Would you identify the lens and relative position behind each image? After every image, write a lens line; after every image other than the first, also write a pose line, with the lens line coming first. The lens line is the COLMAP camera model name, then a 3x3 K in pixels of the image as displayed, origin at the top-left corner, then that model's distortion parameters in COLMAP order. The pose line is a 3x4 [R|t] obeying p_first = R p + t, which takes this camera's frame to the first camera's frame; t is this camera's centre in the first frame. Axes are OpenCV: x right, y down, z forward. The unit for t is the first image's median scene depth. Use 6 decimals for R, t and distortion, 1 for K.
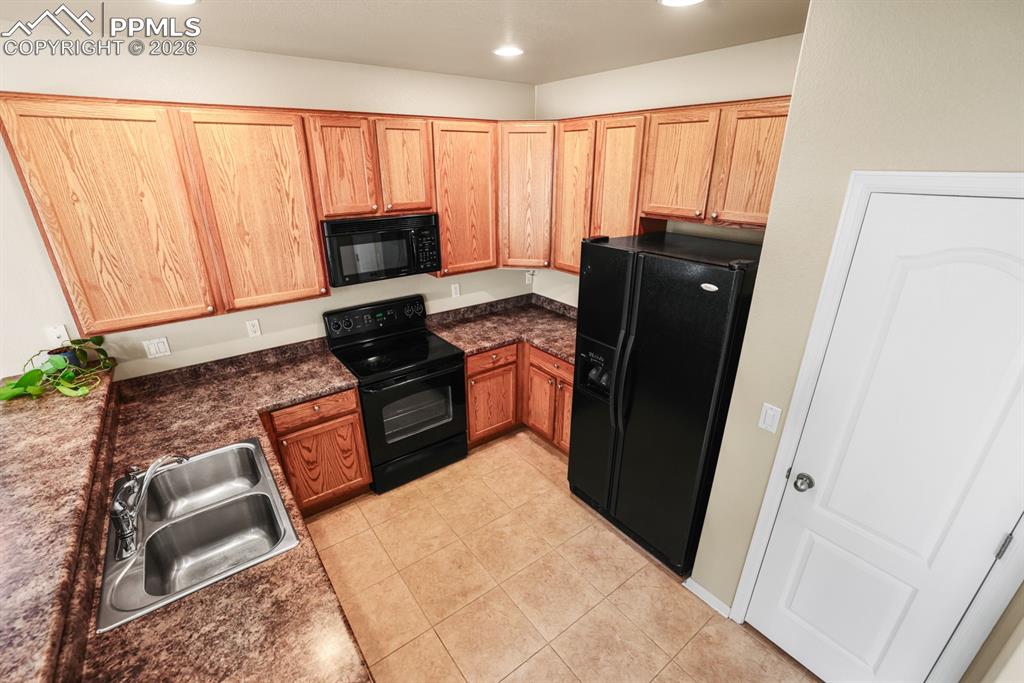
lens RADIAL K [[448.2, 0, 503.2], [0, 448.2, 341.9], [0, 0, 1]] dist [-0.039279, 0.012712]
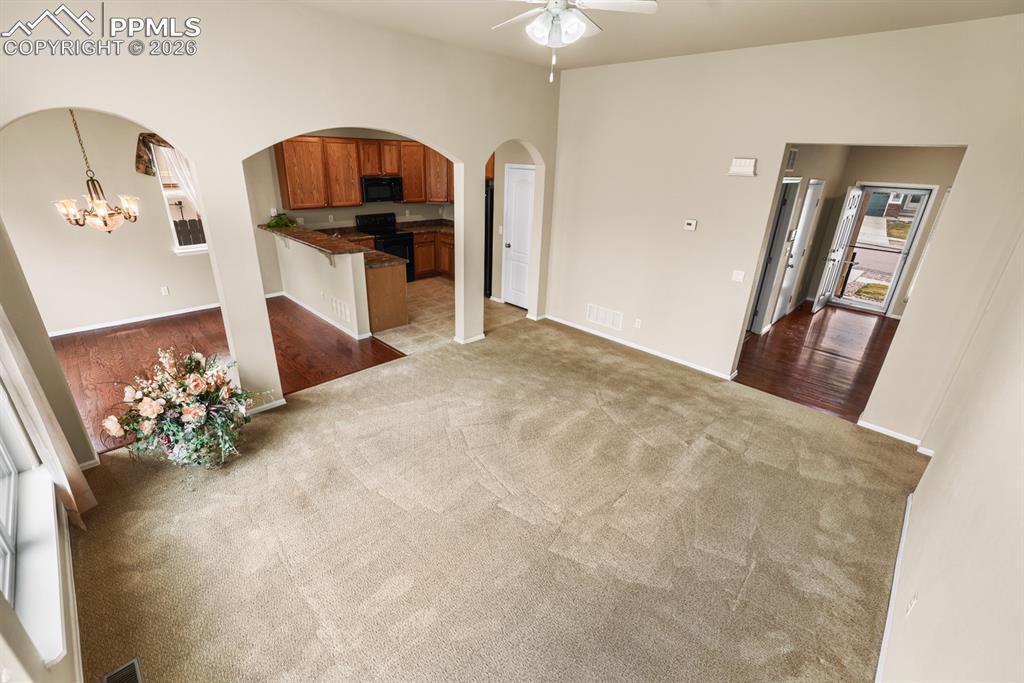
lens RADIAL K [[448.2, 0, 502.7], [0, 448.2, 338.1], [0, 0, 1]] dist [-0.039279, 0.012712]
pose [[0.989352, -0.020475, 0.144098, 0.045135], [0.019633, 0.999781, 0.007263, 0.719385], [-0.144215, -0.004357, 0.989537, -1.855310]]
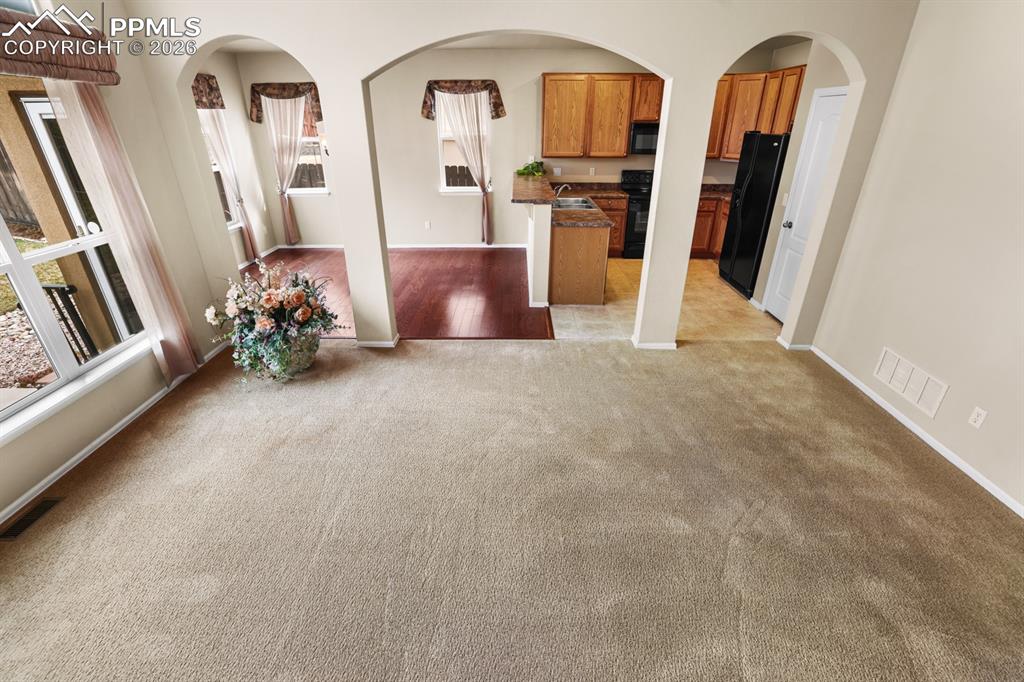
lens RADIAL K [[448.2, 0, 507.8], [0, 448.2, 339.7], [0, 0, 1]] dist [-0.039279, 0.012712]
pose [[0.788474, 0.271314, -0.551994, 0.648888], [-0.227390, 0.962452, 0.148254, 0.608011], [0.571491, 0.008623, 0.820563, -1.228984]]
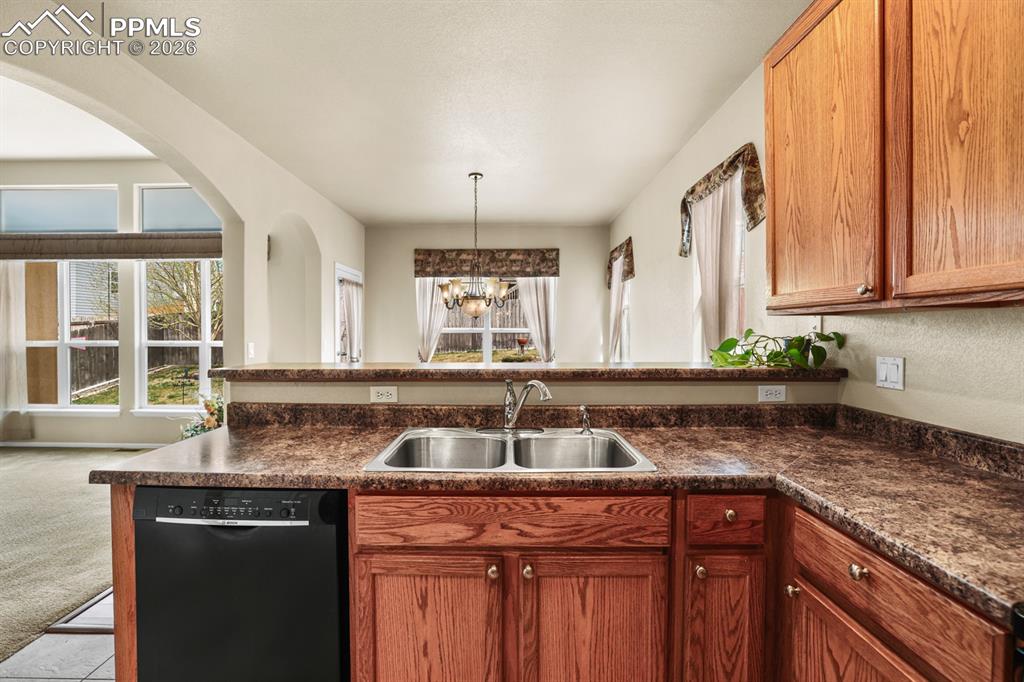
lens RADIAL K [[448.2, 0, 507.3], [0, 448.2, 339.9], [0, 0, 1]] dist [-0.039279, 0.012712]
pose [[-0.598504, 0.017773, -0.800923, 0.012718], [-0.295014, 0.924608, 0.240972, -0.017904], [0.744822, 0.380506, -0.548138, 0.887778]]
